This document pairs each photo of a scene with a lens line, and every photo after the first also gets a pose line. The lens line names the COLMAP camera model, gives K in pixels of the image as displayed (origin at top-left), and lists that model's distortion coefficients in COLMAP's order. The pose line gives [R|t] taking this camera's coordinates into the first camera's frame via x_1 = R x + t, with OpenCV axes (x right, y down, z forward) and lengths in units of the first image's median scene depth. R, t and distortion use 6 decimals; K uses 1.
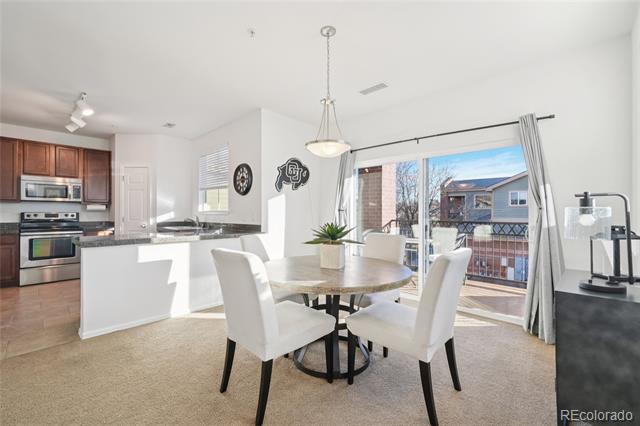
lens RADIAL K [[273.4, 0, 320.0], [0, 273.4, 211.1], [0, 0, 1]] dist [-0.004687, 0.001009]
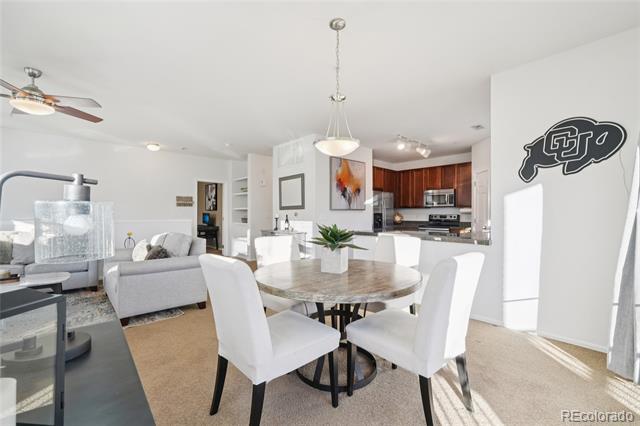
lens RADIAL K [[273.4, 0, 321.9], [0, 273.4, 216.7], [0, 0, 1]] dist [-0.004687, 0.001009]
pose [[-0.058217, 0.003721, -0.998297, 0.509821], [0.006724, 0.999972, 0.003335, 0.007296], [0.998281, -0.006519, -0.058240, 0.509172]]
